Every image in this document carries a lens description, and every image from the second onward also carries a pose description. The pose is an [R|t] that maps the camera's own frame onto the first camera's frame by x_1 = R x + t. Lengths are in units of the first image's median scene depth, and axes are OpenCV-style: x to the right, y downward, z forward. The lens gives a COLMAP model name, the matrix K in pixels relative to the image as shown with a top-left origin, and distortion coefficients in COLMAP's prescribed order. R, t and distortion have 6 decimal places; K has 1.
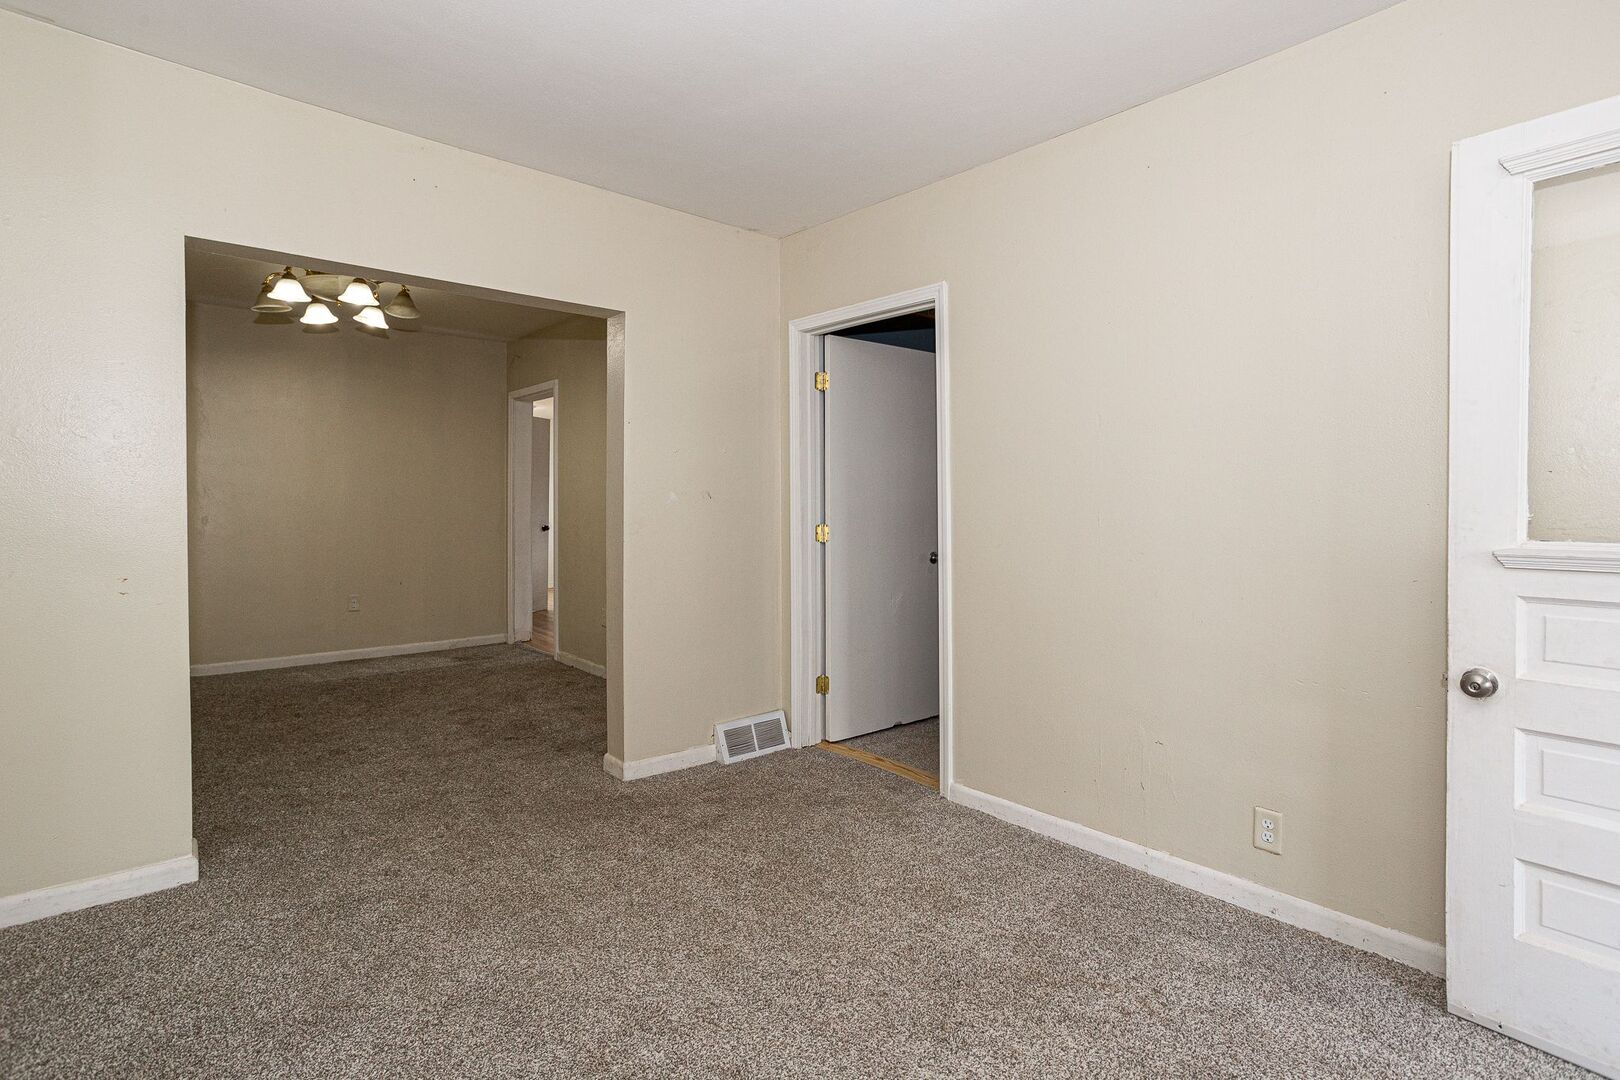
lens RADIAL K [[781.8, 0, 806.5], [0, 781.8, 525.0], [0, 0, 1]] dist [-0.039132, 0.016495]
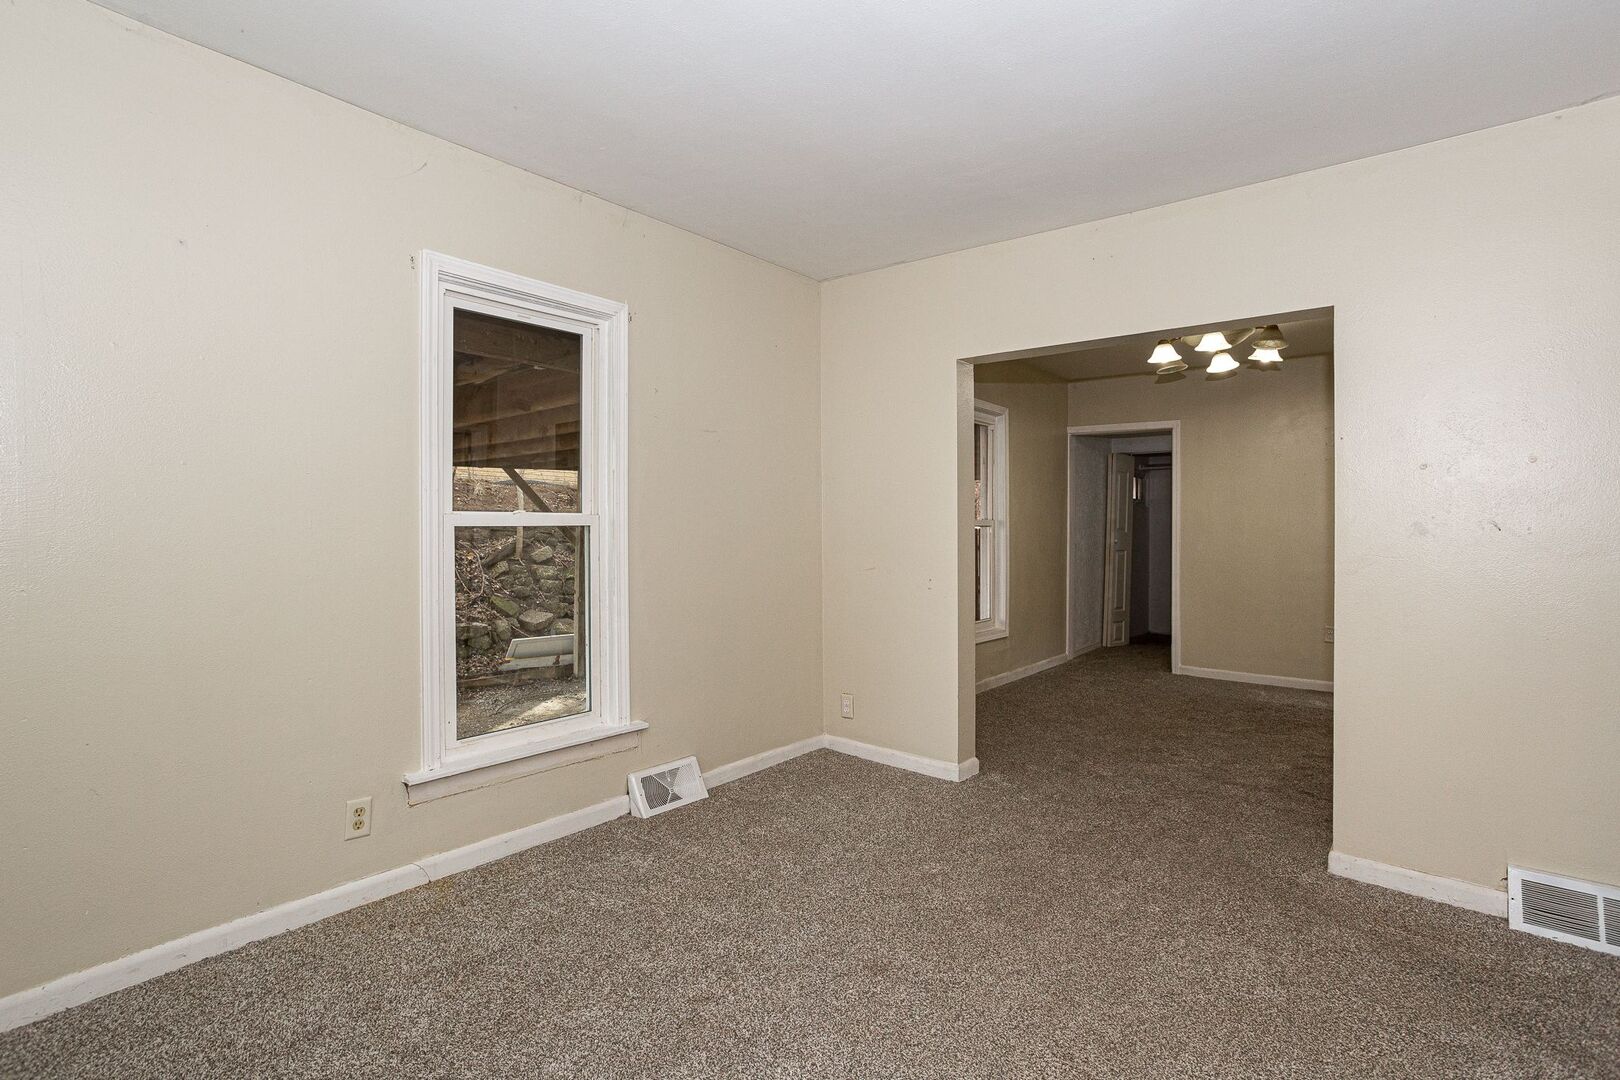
lens RADIAL K [[781.8, 0, 807.0], [0, 781.8, 532.0], [0, 0, 1]] dist [-0.039132, 0.016495]
pose [[0.158207, 0.003055, -0.987401, 0.443700], [-0.028277, 0.999599, -0.001438, -0.013666], [0.987001, 0.028148, 0.158230, 0.290875]]
